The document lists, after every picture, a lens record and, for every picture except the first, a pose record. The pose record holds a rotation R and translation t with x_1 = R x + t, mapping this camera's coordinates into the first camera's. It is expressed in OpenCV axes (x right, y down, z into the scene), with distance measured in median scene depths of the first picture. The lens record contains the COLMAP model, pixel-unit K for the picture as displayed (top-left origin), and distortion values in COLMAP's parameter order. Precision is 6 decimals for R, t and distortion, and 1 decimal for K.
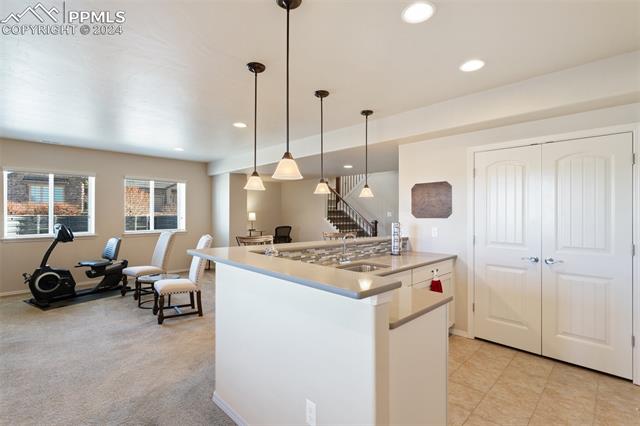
lens RADIAL K [[309.0, 0, 313.2], [0, 309.0, 217.0], [0, 0, 1]] dist [0.021307, -0.000026]
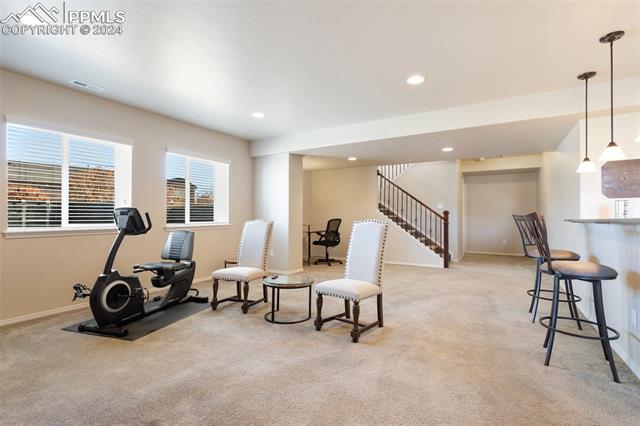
lens RADIAL K [[309.0, 0, 321.7], [0, 309.0, 211.6], [0, 0, 1]] dist [0.021307, -0.000026]
pose [[0.963889, 0.003392, 0.266283, -0.528742], [0.003707, 0.999651, -0.026154, 0.045899], [-0.266279, 0.026197, 0.963540, 0.233474]]
